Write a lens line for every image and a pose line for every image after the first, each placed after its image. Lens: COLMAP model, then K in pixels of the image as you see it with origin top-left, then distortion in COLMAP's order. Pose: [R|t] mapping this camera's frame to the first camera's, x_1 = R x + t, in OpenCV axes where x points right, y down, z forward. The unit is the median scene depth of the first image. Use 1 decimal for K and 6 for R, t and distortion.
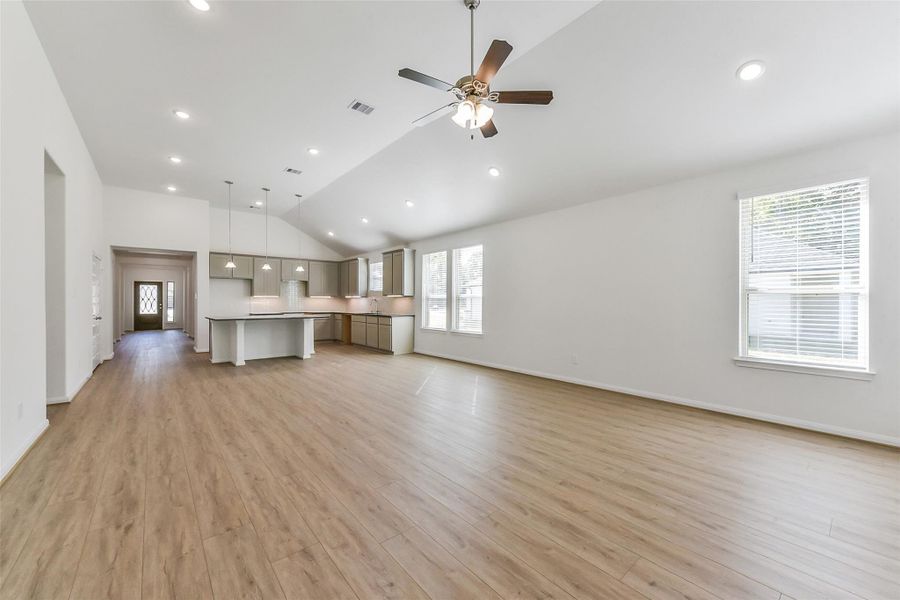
lens RADIAL K [[351.1, 0, 448.5], [0, 351.1, 303.8], [0, 0, 1]] dist [0.009950, -0.000797]
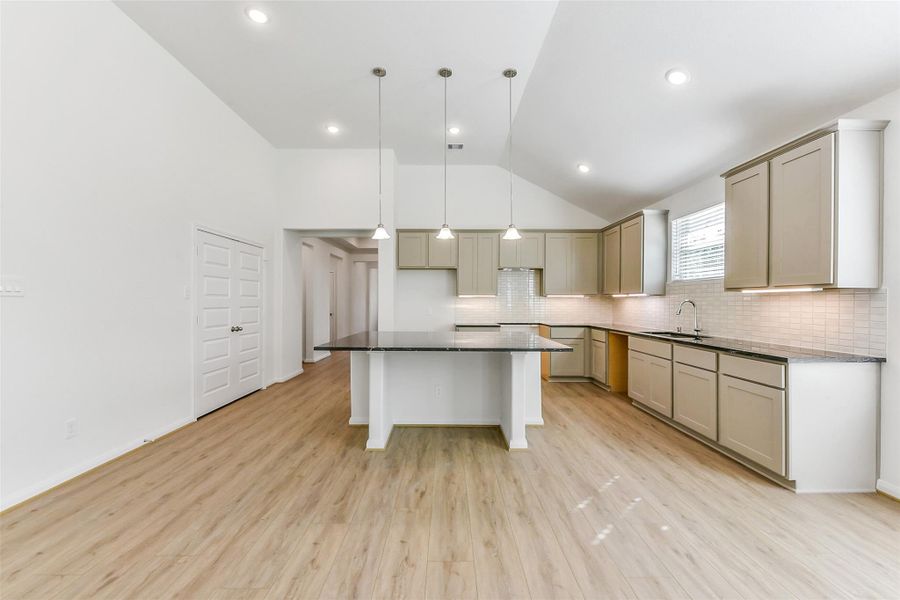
lens RADIAL K [[362.7, 0, 449.7], [0, 362.7, 301.6], [0, 0, 1]] dist [0.001444, -0.001228]
pose [[0.769163, 0.000691, -0.639053, -0.168061], [-0.006189, 0.999961, -0.006367, -0.007514], [0.639023, 0.008852, 0.769137, 0.535029]]
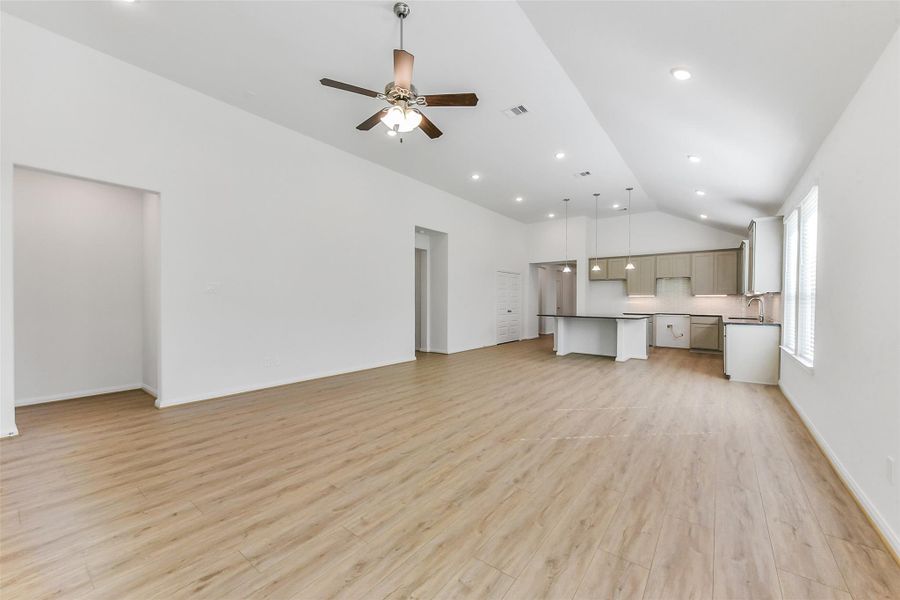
lens RADIAL K [[351.1, 0, 446.0], [0, 351.1, 297.3], [0, 0, 1]] dist [0.009950, -0.000797]
pose [[0.198677, -0.007747, -0.980034, 0.363062], [-0.011465, 0.999882, -0.010228, -0.000686], [0.979998, 0.013268, 0.198565, 0.301648]]
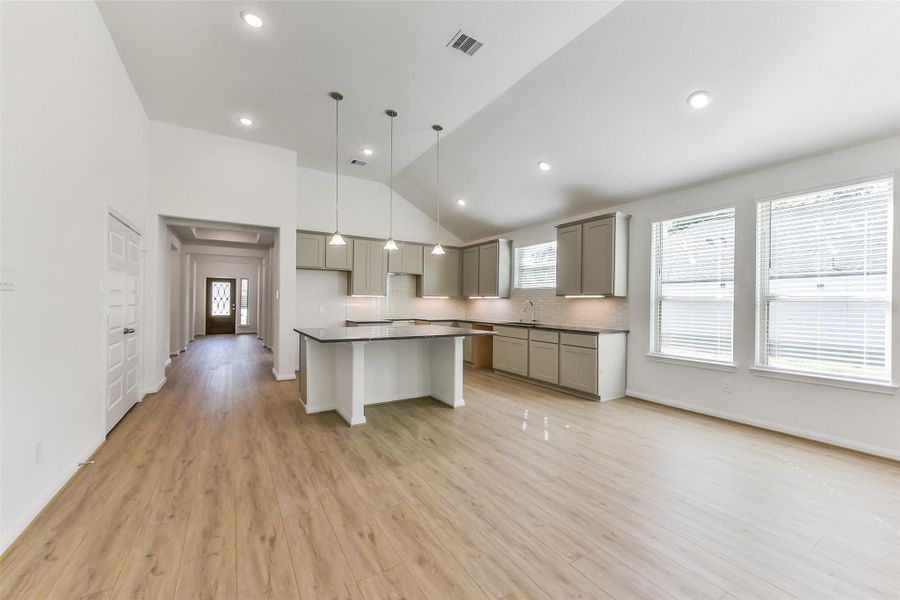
lens RADIAL K [[351.1, 0, 445.6], [0, 351.1, 303.8], [0, 0, 1]] dist [0.009950, -0.000797]
pose [[0.988895, 0.010452, -0.148250, -0.289942], [-0.011111, 0.999932, -0.003621, -0.005175], [0.148202, 0.005228, 0.988943, 0.372972]]
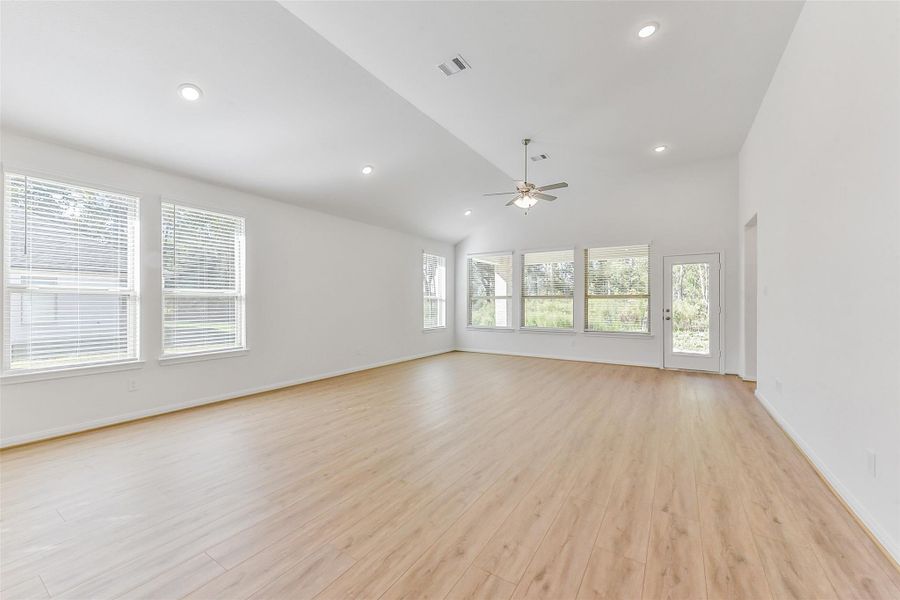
lens RADIAL K [[351.1, 0, 455.5], [0, 351.1, 300.6], [0, 0, 1]] dist [0.009950, -0.000797]
pose [[-0.306013, 0.004188, 0.952018, -0.516338], [0.007641, 0.999969, -0.001943, -0.002439], [-0.951997, 0.006680, -0.306035, 0.626577]]
